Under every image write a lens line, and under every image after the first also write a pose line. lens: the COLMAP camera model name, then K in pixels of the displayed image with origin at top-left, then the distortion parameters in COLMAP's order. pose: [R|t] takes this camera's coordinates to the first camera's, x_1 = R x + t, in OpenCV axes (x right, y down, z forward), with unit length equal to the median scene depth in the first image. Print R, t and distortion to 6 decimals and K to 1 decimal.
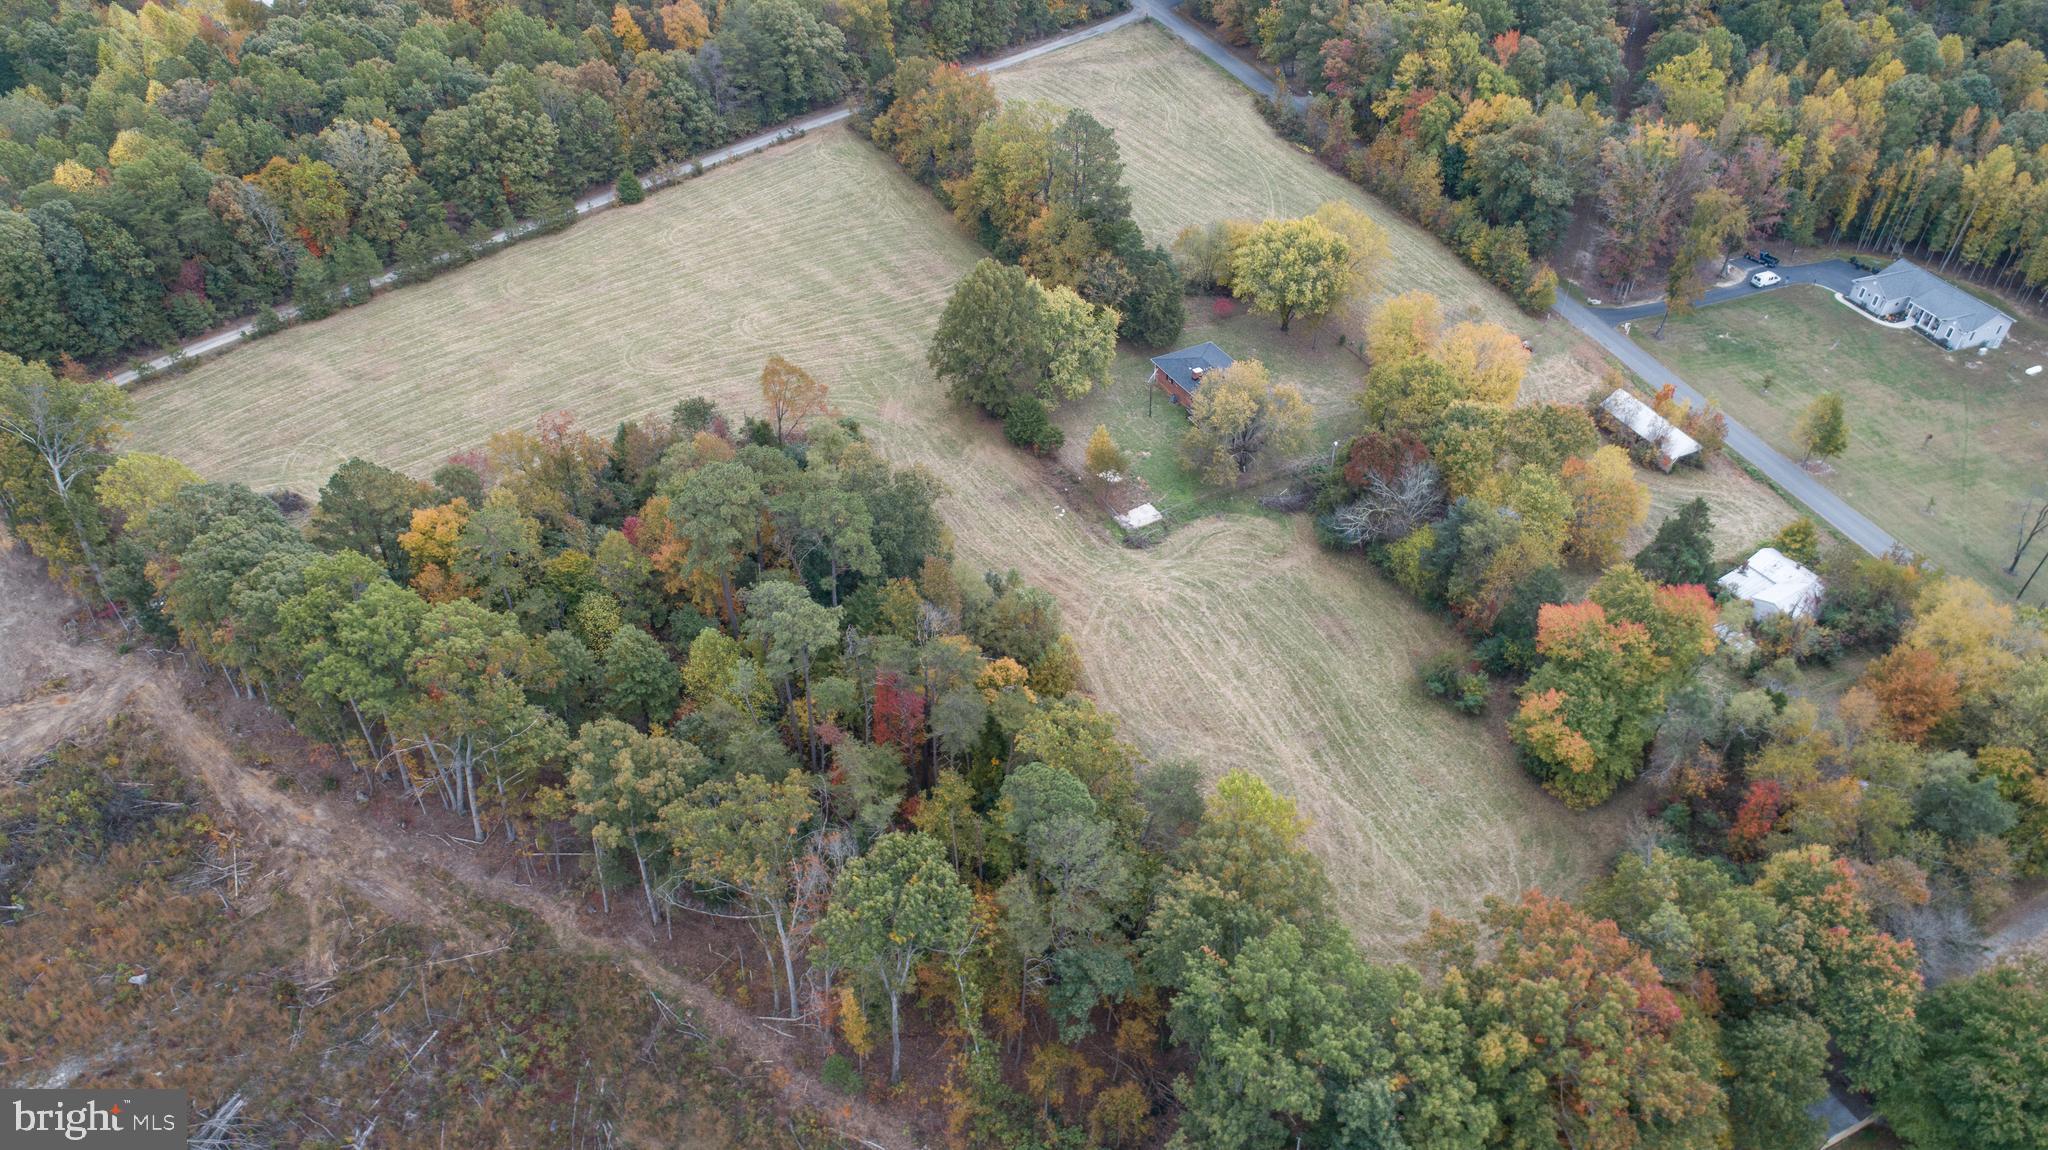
lens RADIAL K [[1384.3, 0, 1022.9], [0, 1384.3, 561.7], [0, 0, 1]] dist [-0.012943, 0.009177]
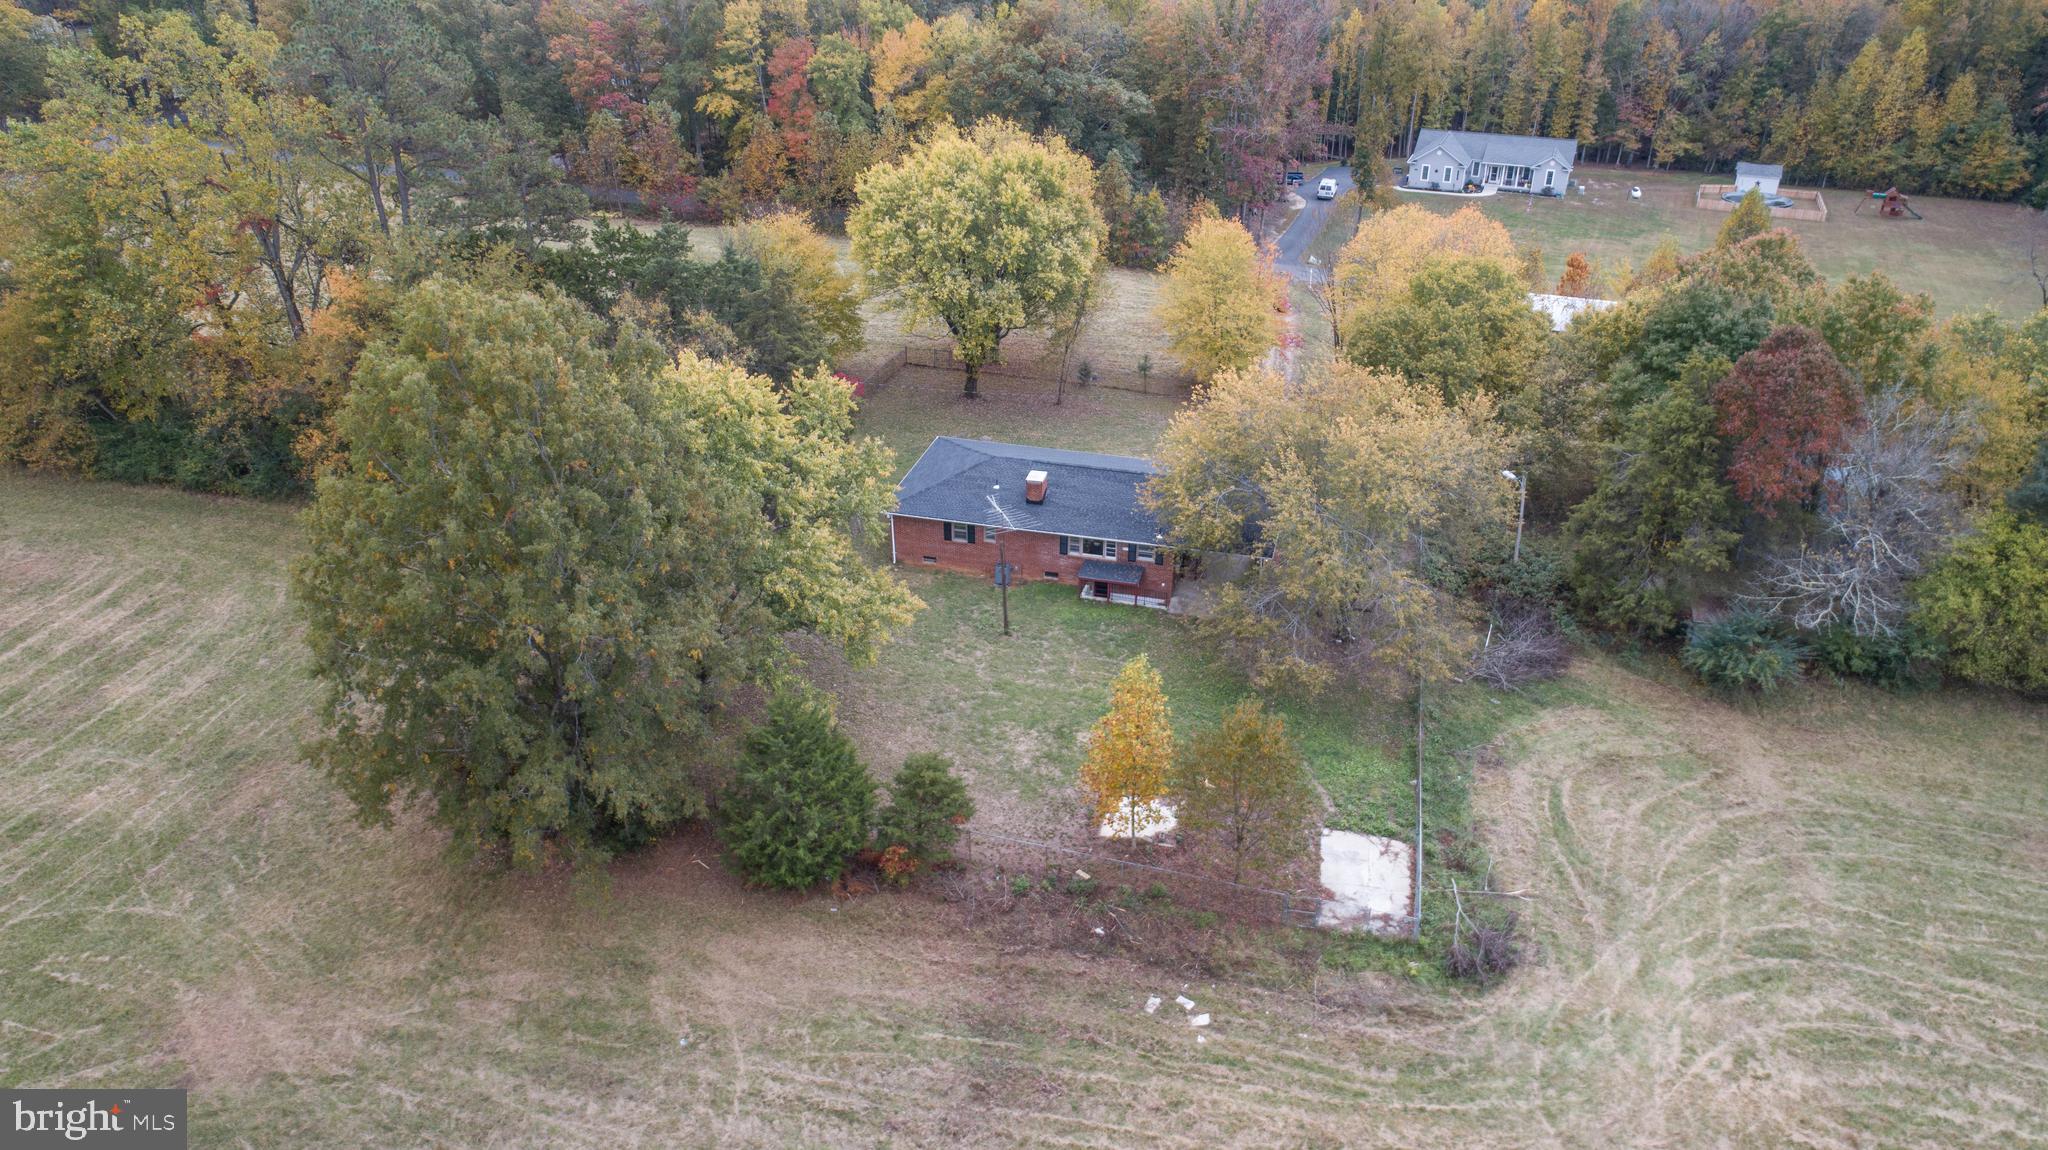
lens RADIAL K [[1384.3, 0, 1025.4], [0, 1384.3, 574.2], [0, 0, 1]] dist [-0.012943, 0.009177]
pose [[0.687221, -0.356258, 0.633094, -0.111651], [0.470243, 0.882428, -0.013882, -0.102119], [-0.553714, 0.307247, 0.773951, 0.661638]]
